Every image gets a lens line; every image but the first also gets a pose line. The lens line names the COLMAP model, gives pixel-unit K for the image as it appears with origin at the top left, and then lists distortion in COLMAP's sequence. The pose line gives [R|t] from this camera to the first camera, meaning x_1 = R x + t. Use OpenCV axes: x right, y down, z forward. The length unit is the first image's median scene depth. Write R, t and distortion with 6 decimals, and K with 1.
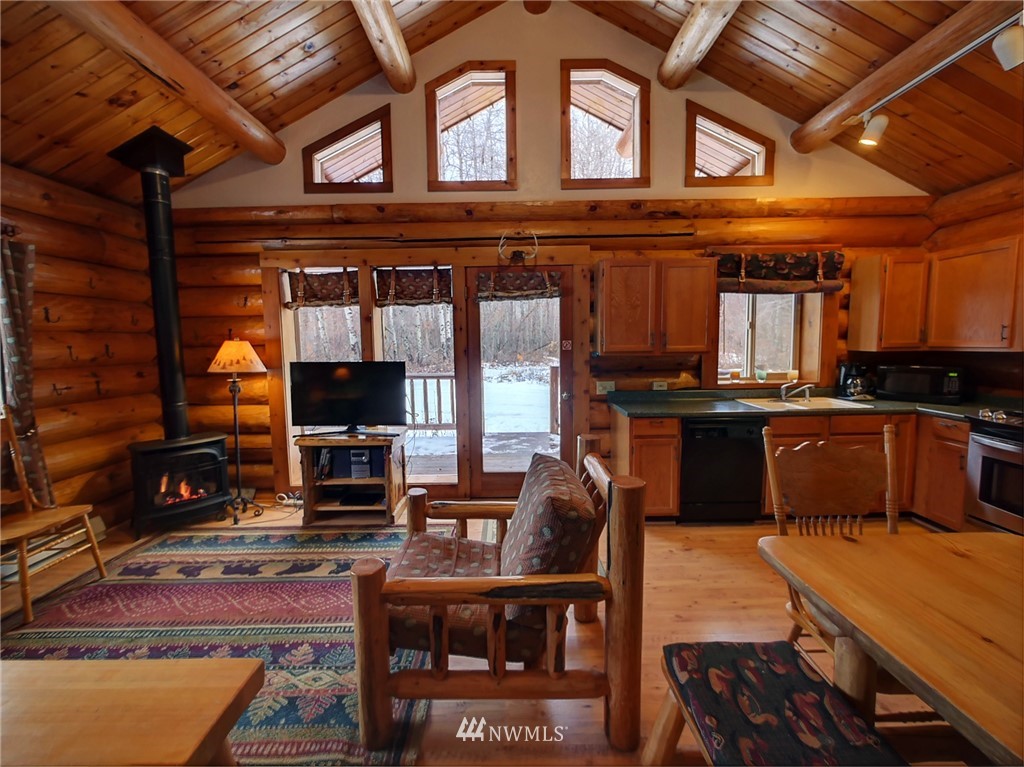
lens RADIAL K [[423.6, 0, 511.5], [0, 423.6, 375.6], [0, 0, 1]] dist [-0.004566, -0.000273]
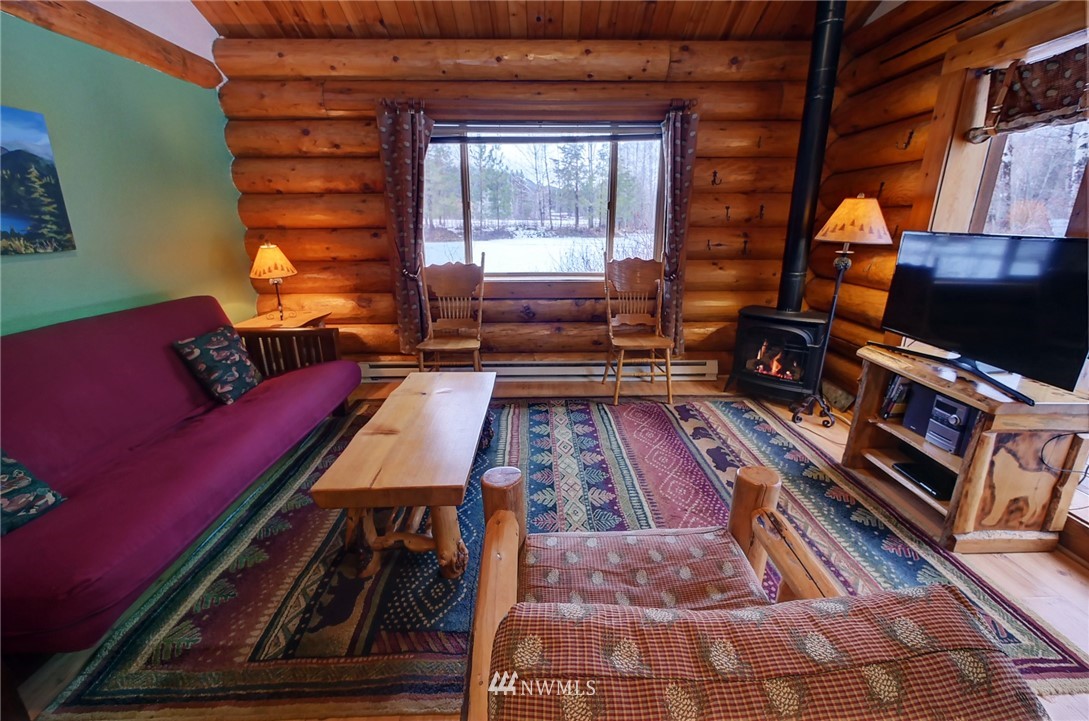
lens RADIAL K [[450.8, 0, 549.2], [0, 450.8, 354.0], [0, 0, 1]] dist [-0.006341, 0.000052]
pose [[0.016907, 0.301597, -0.953286, 0.167002], [-0.080732, 0.950721, 0.299354, -0.014642], [0.996592, 0.071900, 0.040423, 0.430148]]
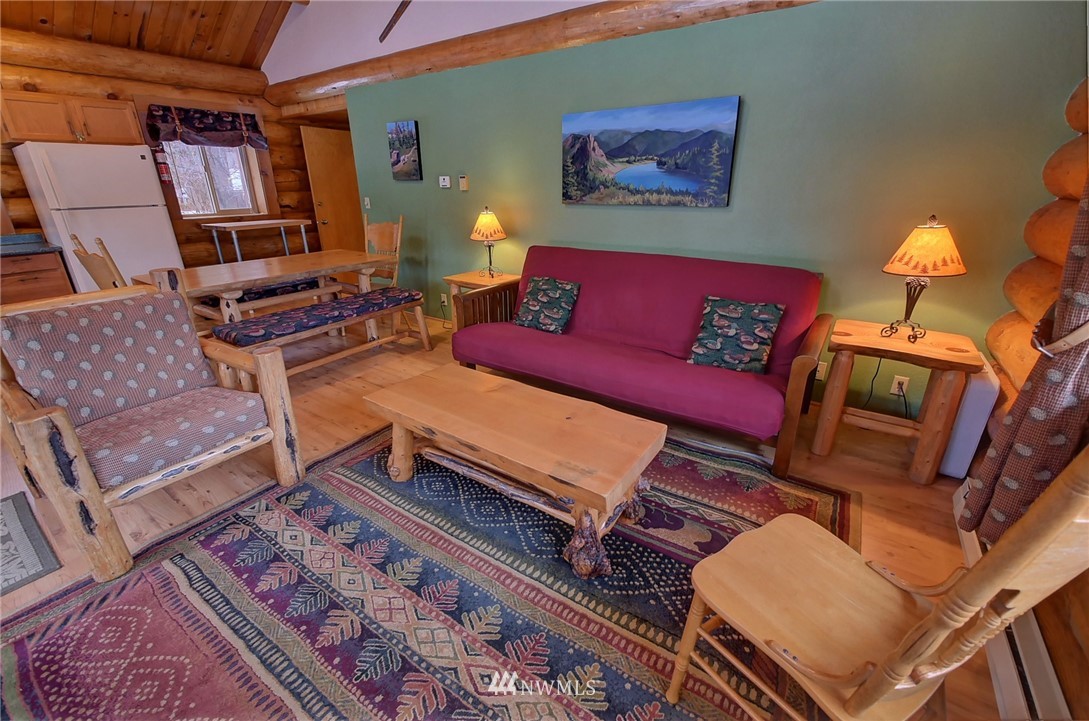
lens RADIAL K [[450.8, 0, 544.3], [0, 450.8, 352.4], [0, 0, 1]] dist [-0.006341, 0.000052]
pose [[-0.820899, -0.181882, 0.541335, -0.707967], [0.064864, 0.912095, 0.404816, -0.020173], [-0.567377, 0.367426, -0.736940, 0.644626]]
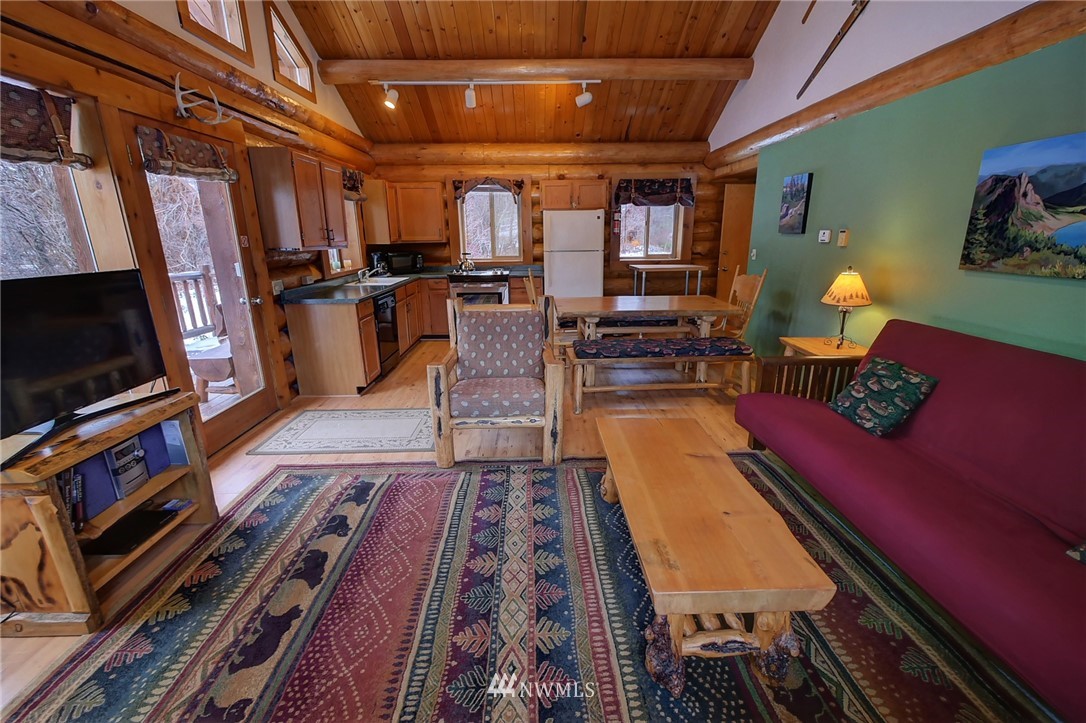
lens RADIAL K [[449.8, 0, 545.2], [0, 449.8, 356.6], [0, 0, 1]] dist [-0.004533, -0.000758]
pose [[-0.019631, -0.251511, 0.967655, -0.857276], [0.092525, 0.963231, 0.252239, -0.021428], [-0.995517, 0.094484, 0.004362, 0.438861]]
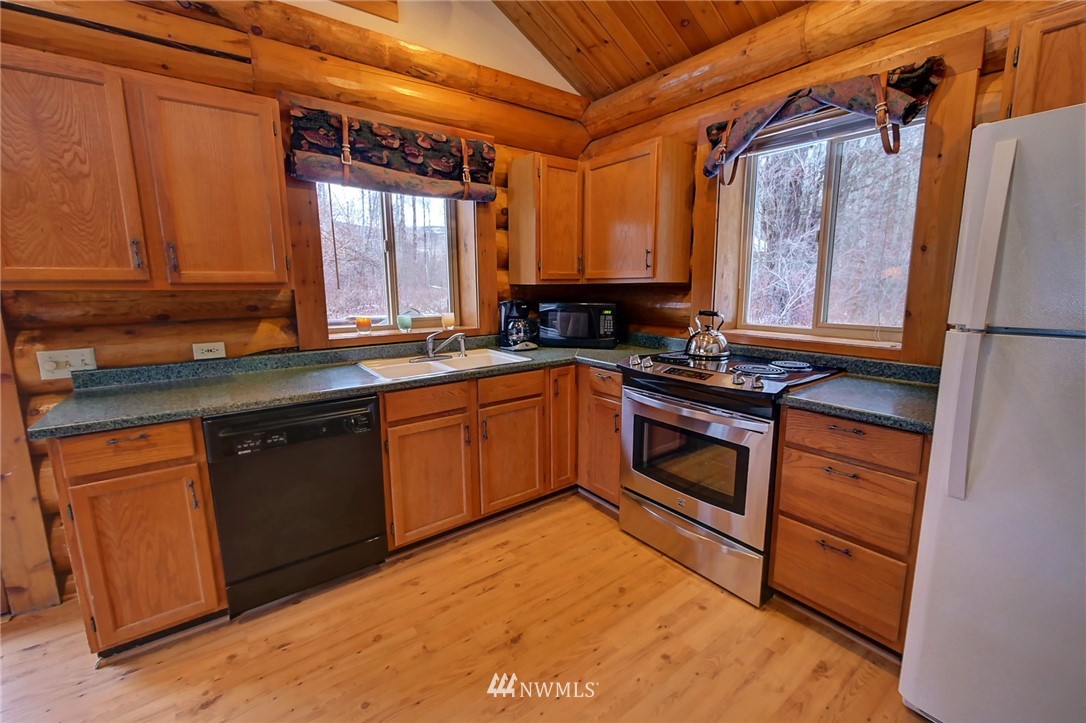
lens RADIAL K [[449.8, 0, 542.9], [0, 449.8, 357.1], [0, 0, 1]] dist [-0.004533, -0.000758]
pose [[0.800550, -0.087602, 0.592828, 0.371149], [0.044528, 0.995218, 0.086934, 0.002683], [-0.597609, -0.043197, 0.800623, 0.326164]]
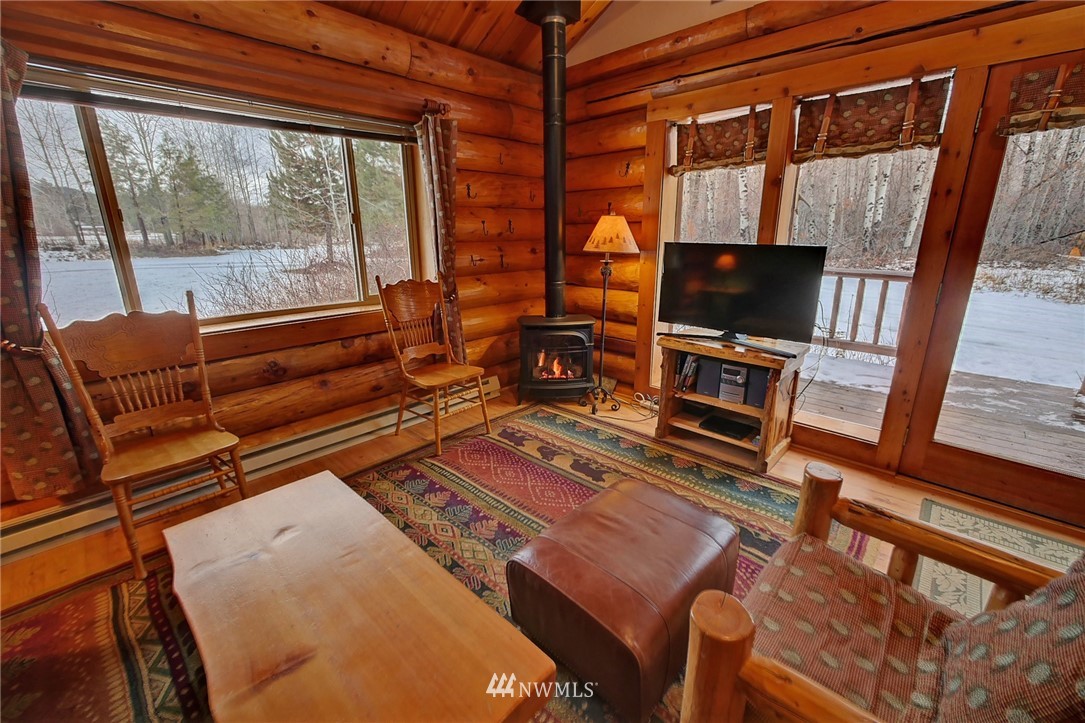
lens RADIAL K [[449.4, 0, 545.2], [0, 449.4, 356.1], [0, 0, 1]] dist [-0.004533, -0.000758]
pose [[0.725967, 0.195550, -0.659342, -0.078156], [-0.060716, 0.973204, 0.221784, 0.002711], [0.685044, -0.120975, 0.718387, 0.193187]]
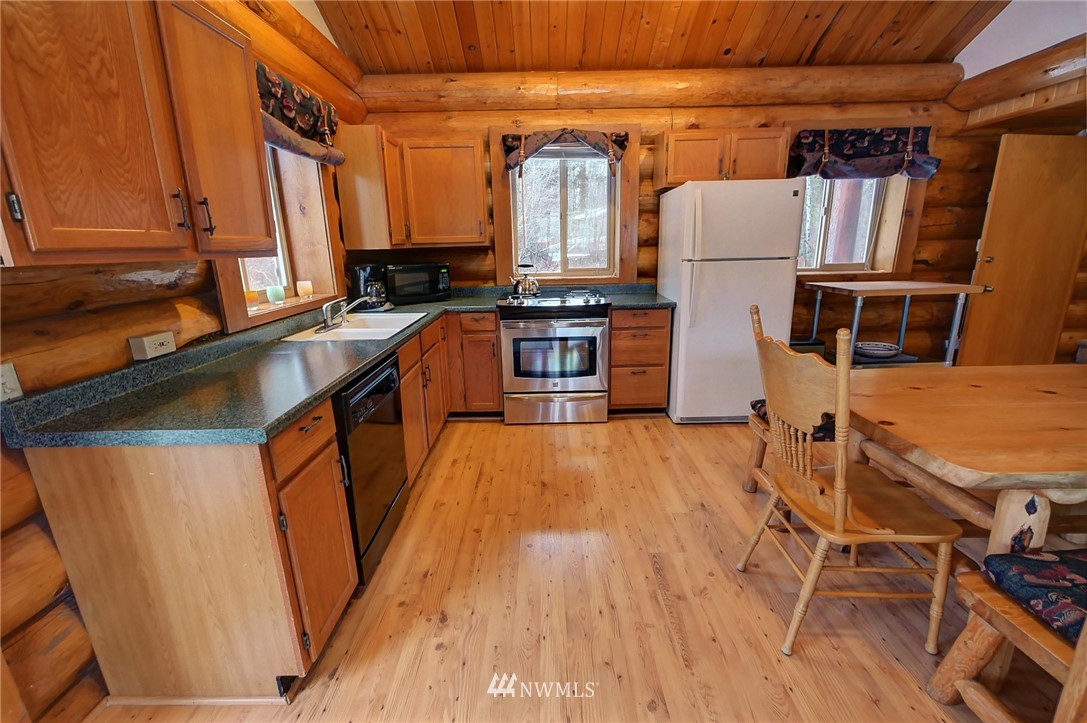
lens RADIAL K [[450.0, 0, 543.5], [0, 450.0, 355.4], [0, 0, 1]] dist [-0.006341, 0.000052]
pose [[-0.001644, -0.229571, 0.973290, -0.051927], [0.102143, 0.968163, 0.228534, -0.024883], [-0.994768, 0.099791, 0.021857, 0.676912]]
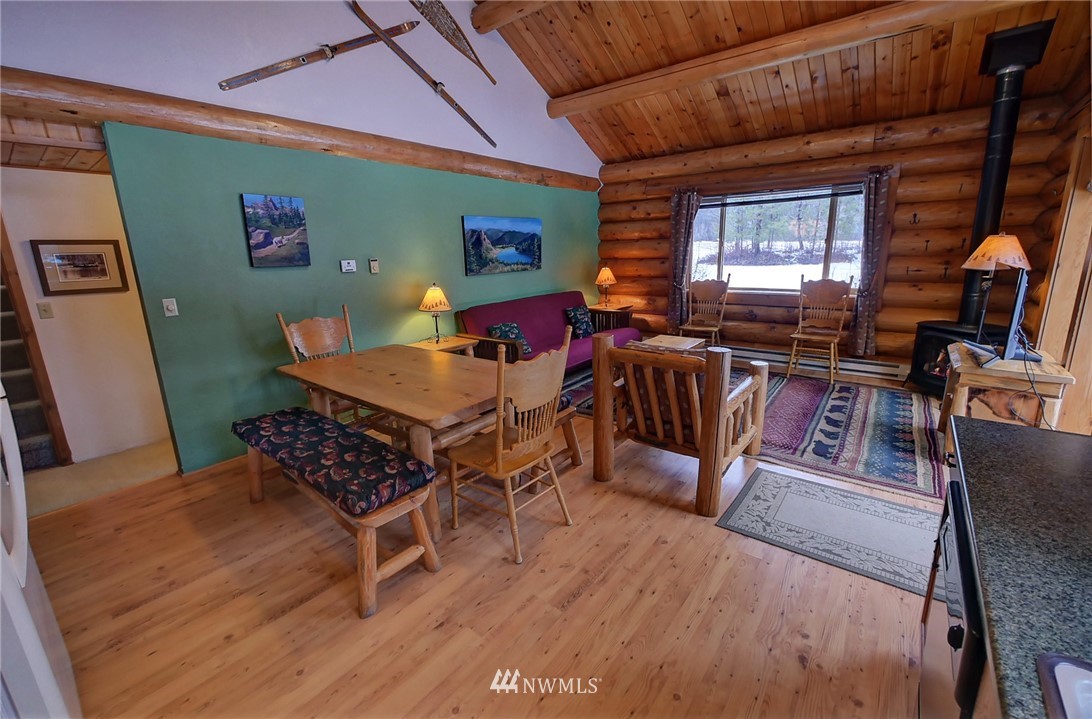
lens RADIAL K [[452.1, 0, 549.6], [0, 452.1, 354.2], [0, 0, 1]] dist [-0.006341, 0.000052]
pose [[-0.621770, 0.212096, -0.753934, 0.783815], [-0.025897, 0.956540, 0.290450, -0.091871], [0.782771, 0.200117, -0.589255, 0.823929]]
